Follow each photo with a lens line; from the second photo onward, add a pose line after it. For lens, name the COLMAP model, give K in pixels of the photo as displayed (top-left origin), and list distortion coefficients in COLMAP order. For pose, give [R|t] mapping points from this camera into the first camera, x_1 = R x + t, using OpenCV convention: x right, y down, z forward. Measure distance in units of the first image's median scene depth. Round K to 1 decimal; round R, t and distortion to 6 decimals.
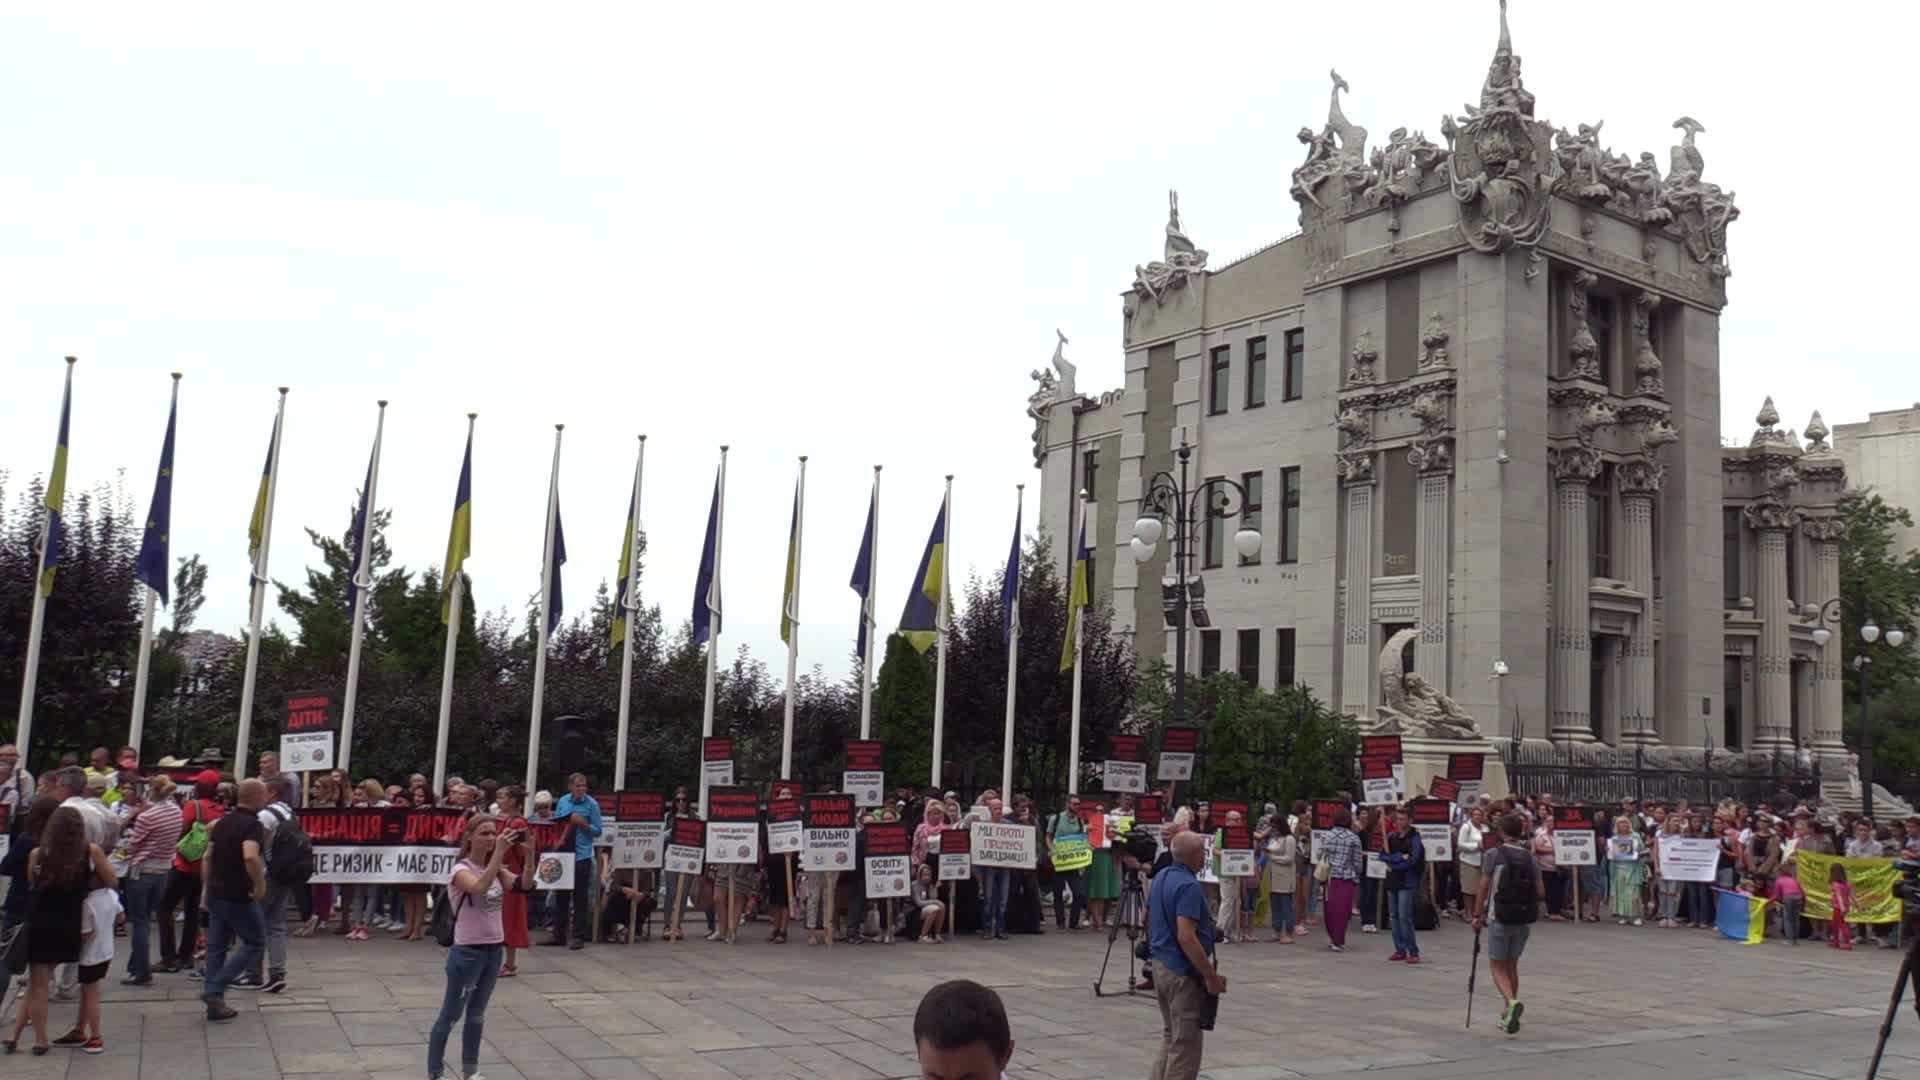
lens RADIAL K [[1804.4, 0, 962.9], [0, 1804.4, 491.4], [0, 0, 1]] dist [-0.007326, -0.135047]
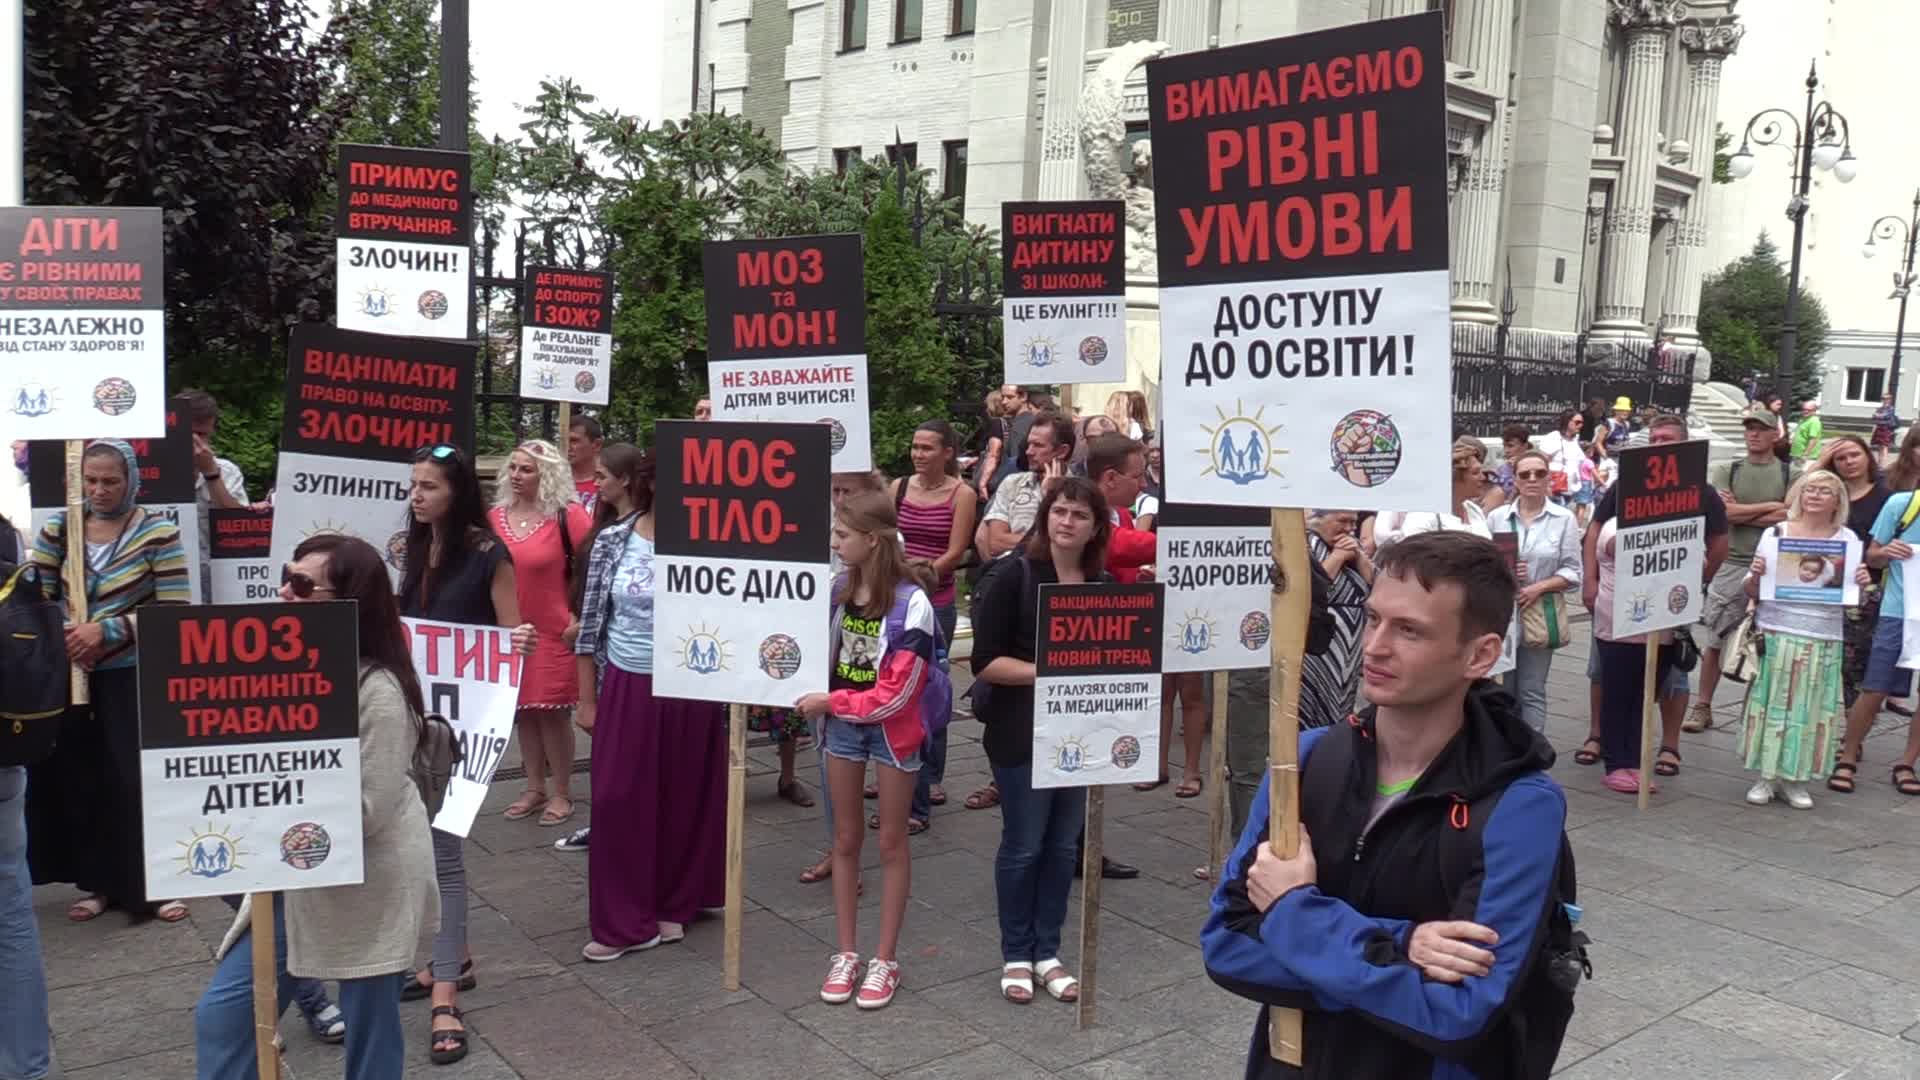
lens RADIAL K [[1804.4, 0, 962.9], [0, 1804.4, 491.4], [0, 0, 1]] dist [-0.007326, -0.135047]
pose [[0.988919, -0.006243, 0.148324, 0.085071], [-0.026647, 0.975424, 0.218718, 0.057619], [-0.146044, -0.220247, 0.964449, 0.348882]]
